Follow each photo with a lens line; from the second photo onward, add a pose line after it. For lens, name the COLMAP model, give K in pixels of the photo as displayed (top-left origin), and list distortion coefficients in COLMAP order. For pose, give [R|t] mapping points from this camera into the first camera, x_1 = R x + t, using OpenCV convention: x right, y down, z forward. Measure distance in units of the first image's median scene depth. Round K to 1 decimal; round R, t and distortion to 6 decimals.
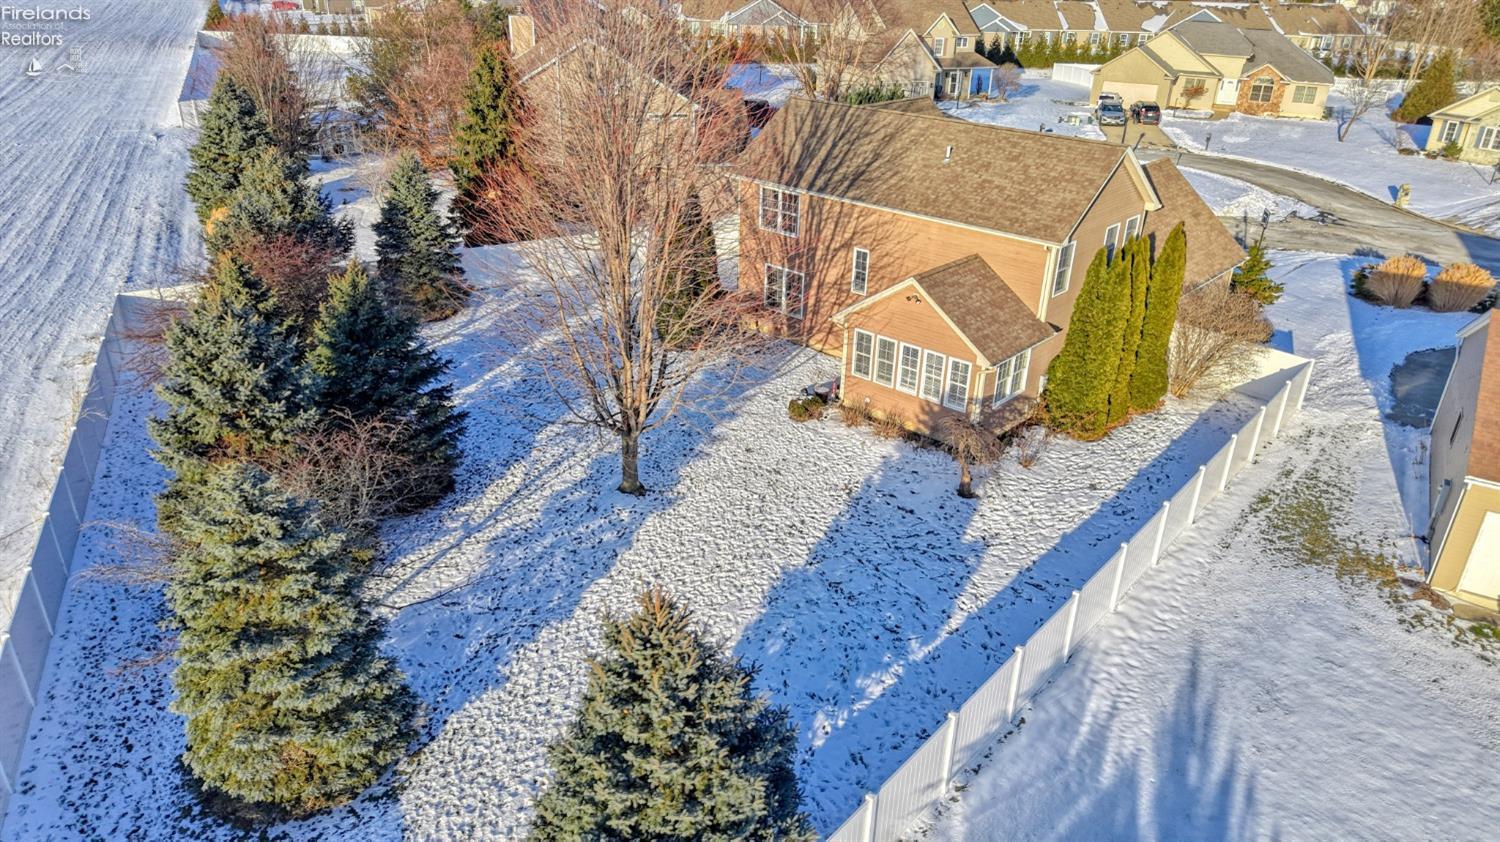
lens RADIAL K [[1013.8, 0, 752.8], [0, 1013.8, 436.1], [0, 0, 1]] dist [0.046724, -0.059438]
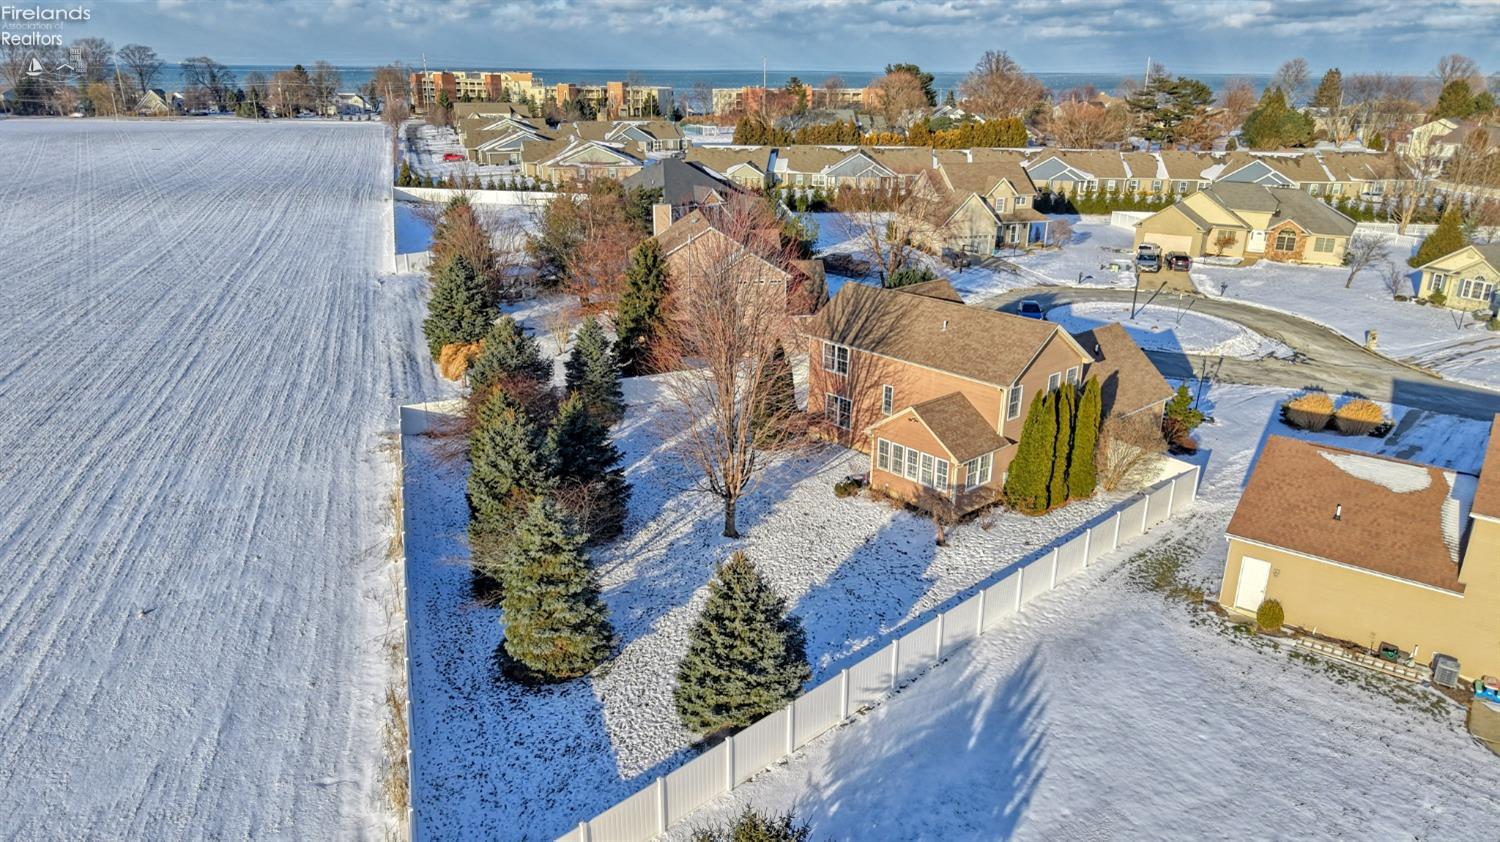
lens RADIAL K [[1037.7, 0, 750.0], [0, 1037.7, 421.0], [0, 0, 1]] dist [0.120061, -0.131128]
pose [[0.994268, 0.018497, -0.105305, 0.070445], [-0.030936, 0.992562, -0.117741, 0.058420], [0.102344, 0.120324, 0.987445, -0.563002]]
